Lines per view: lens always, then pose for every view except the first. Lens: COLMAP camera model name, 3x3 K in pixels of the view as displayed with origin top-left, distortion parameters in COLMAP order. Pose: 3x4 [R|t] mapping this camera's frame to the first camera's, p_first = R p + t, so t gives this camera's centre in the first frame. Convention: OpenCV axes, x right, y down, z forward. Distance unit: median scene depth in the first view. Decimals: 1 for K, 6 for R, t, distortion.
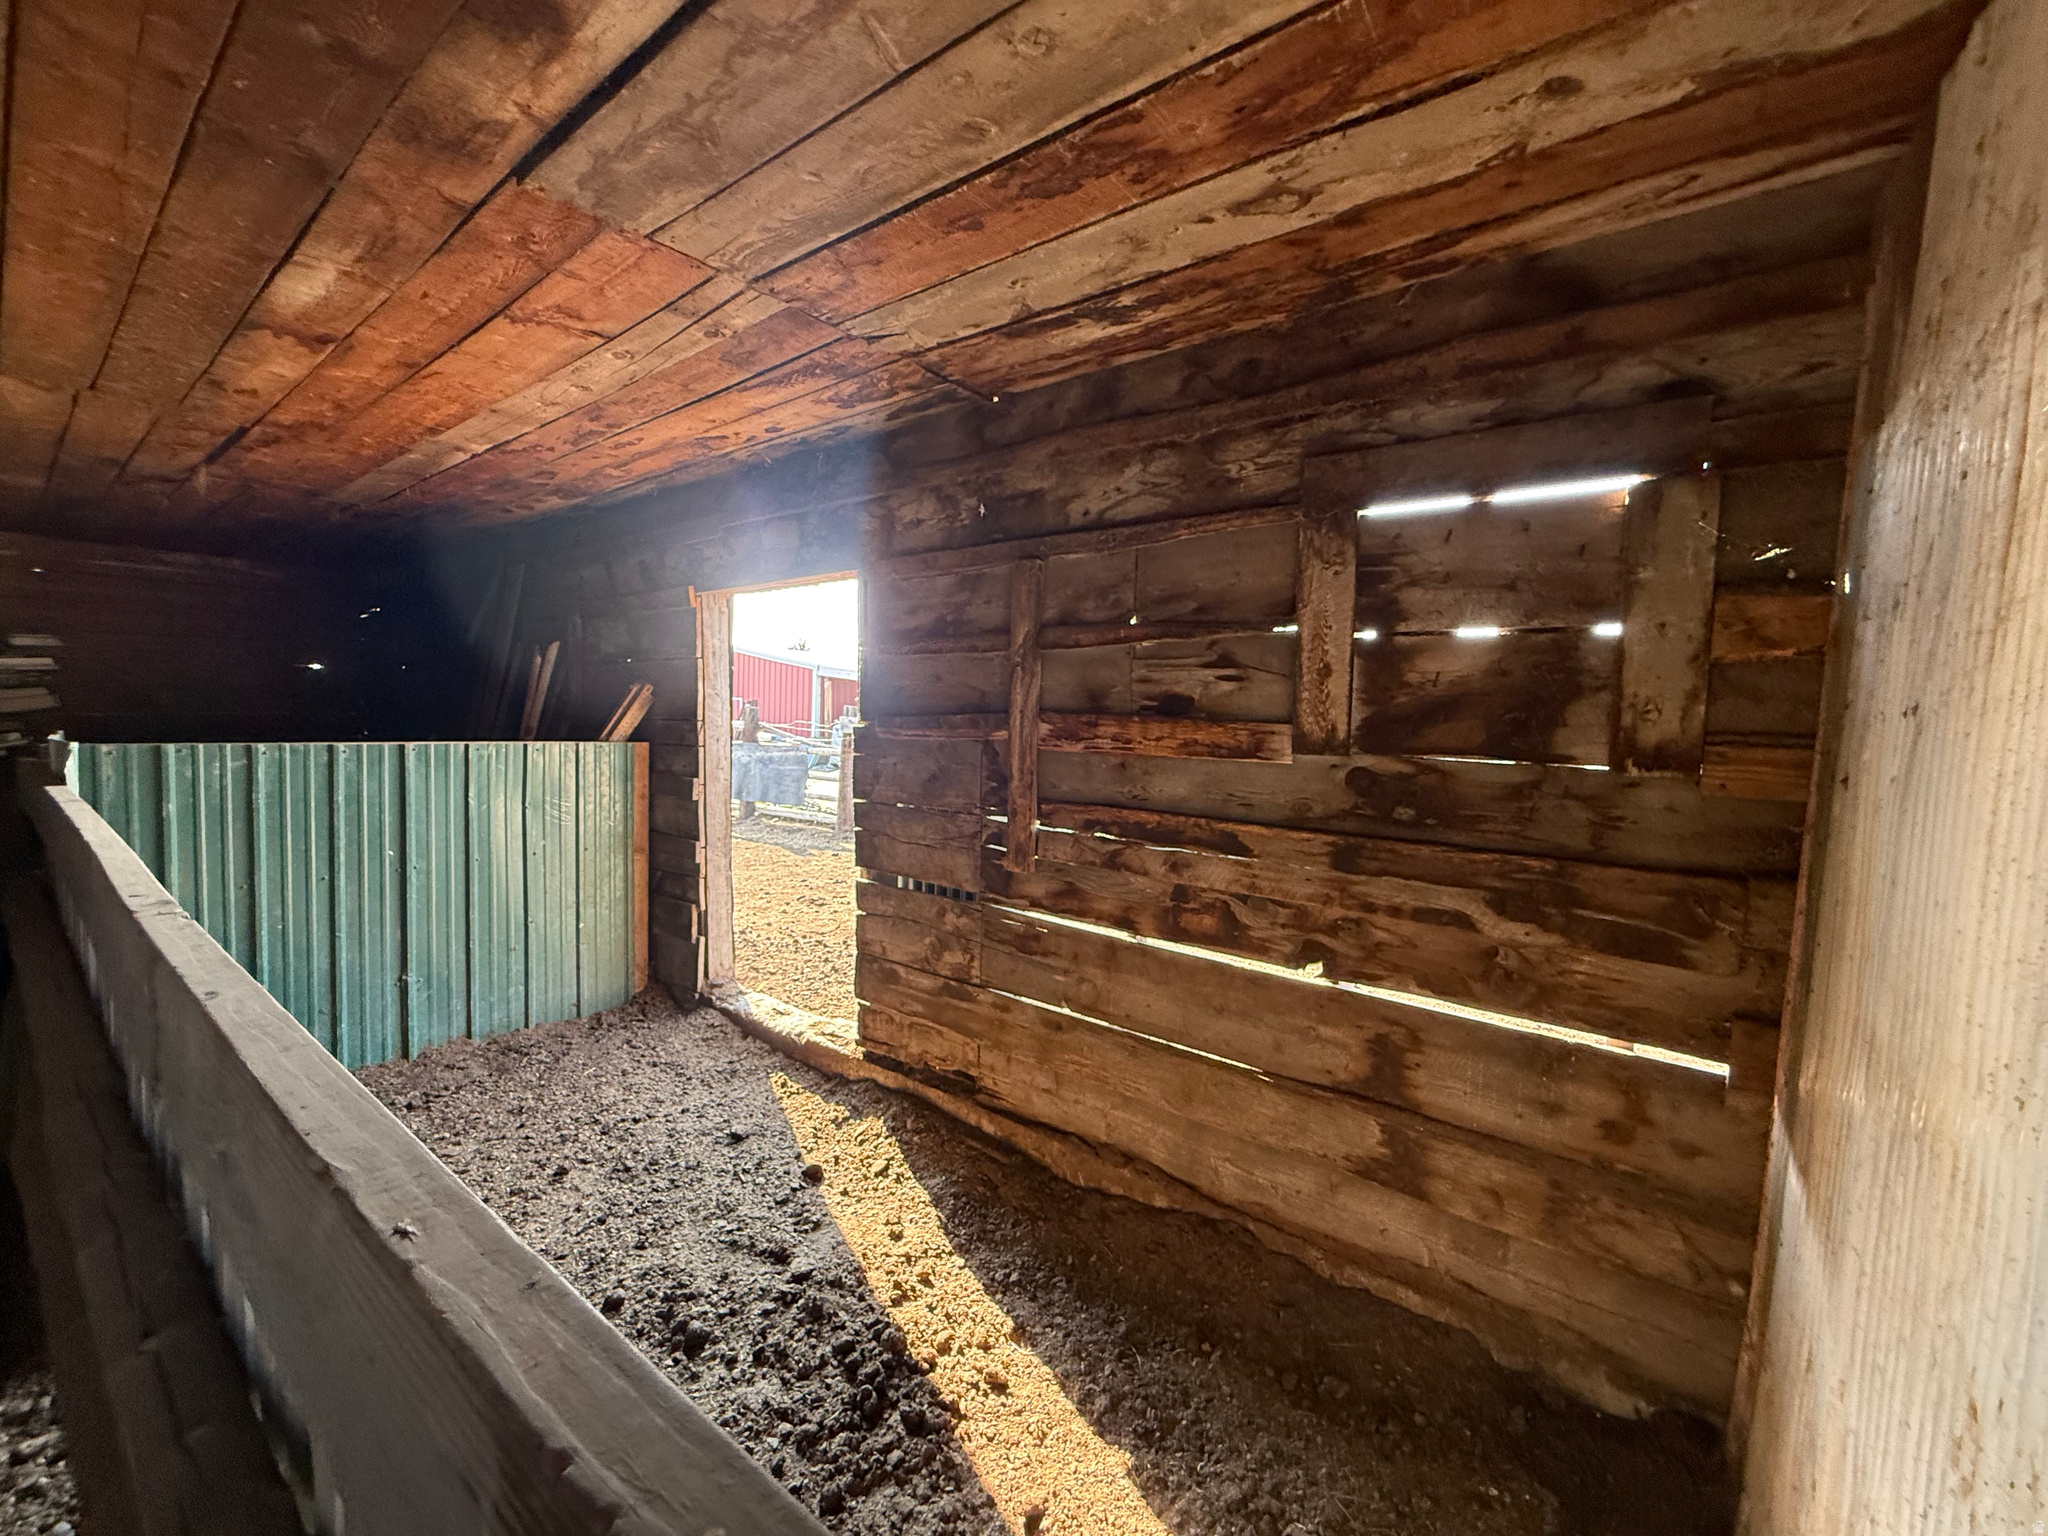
lens RADIAL K [[816.3, 0, 1005.7], [0, 816.3, 771.7], [0, 0, 1]] dist [0.005873, 0.000637]
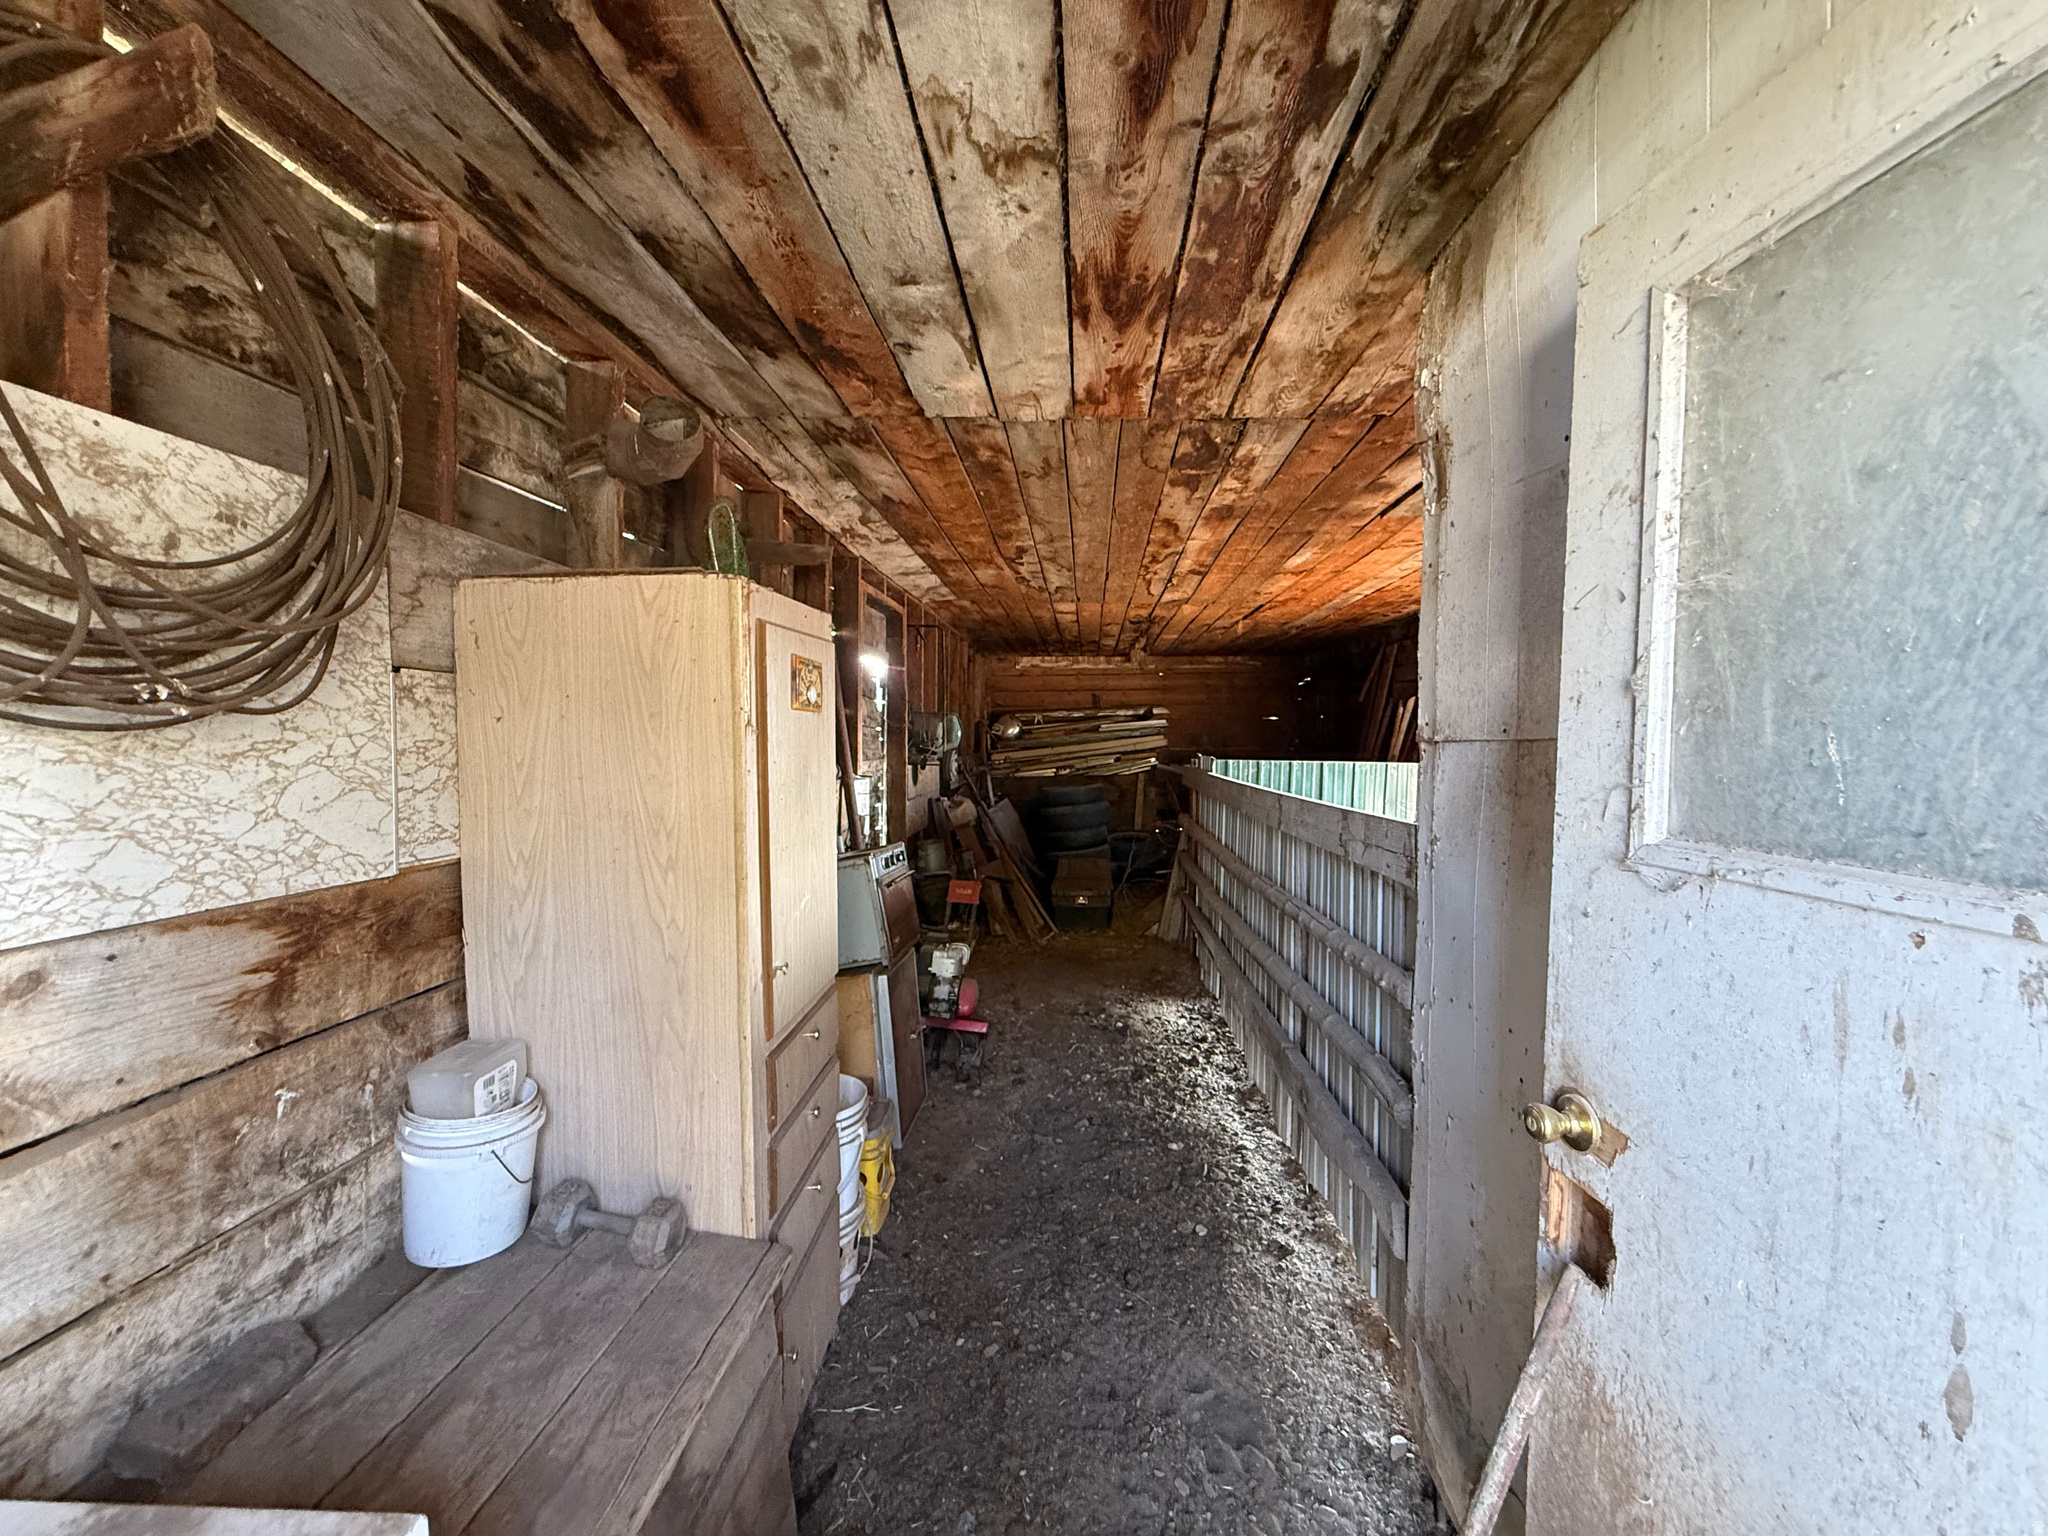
lens RADIAL K [[816.3, 0, 1014.7], [0, 816.3, 769.4], [0, 0, 1]] dist [0.005873, 0.000637]
pose [[0.551086, 0.015278, -0.834308, 0.380223], [-0.055268, 0.998305, -0.018226, 0.050824], [0.832616, 0.056155, 0.550997, -0.538601]]
